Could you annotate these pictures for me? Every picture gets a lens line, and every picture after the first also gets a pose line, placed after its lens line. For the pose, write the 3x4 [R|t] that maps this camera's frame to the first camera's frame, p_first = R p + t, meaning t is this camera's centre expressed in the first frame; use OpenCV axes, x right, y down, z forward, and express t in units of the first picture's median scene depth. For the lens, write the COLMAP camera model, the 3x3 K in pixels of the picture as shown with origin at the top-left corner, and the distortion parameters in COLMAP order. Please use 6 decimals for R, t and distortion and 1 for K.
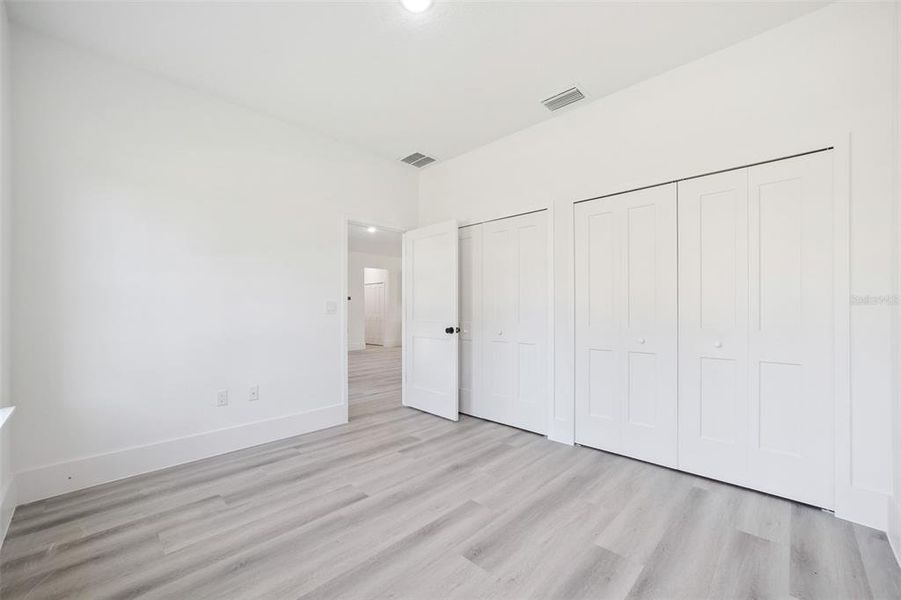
lens RADIAL K [[360.3, 0, 447.5], [0, 360.3, 297.7], [0, 0, 1]] dist [-0.002353, 0.000190]
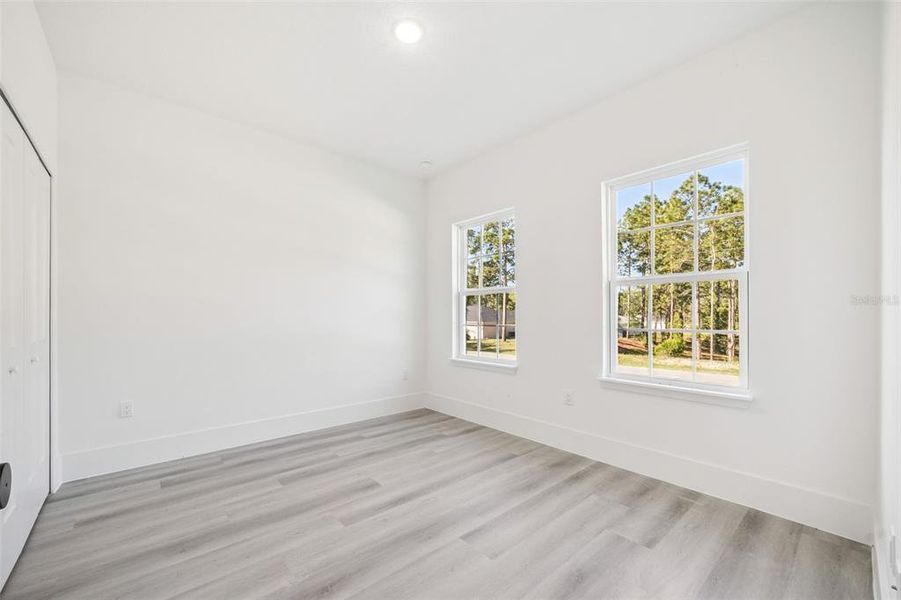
lens RADIAL K [[365.6, 0, 453.9], [0, 365.6, 310.8], [0, 0, 1]] dist [-0.001340, -0.000020]
pose [[-0.997932, 0.001640, 0.064251, -0.284192], [-0.000777, 0.999294, -0.037568, 0.058312], [-0.064267, -0.037541, -0.997226, 2.042879]]
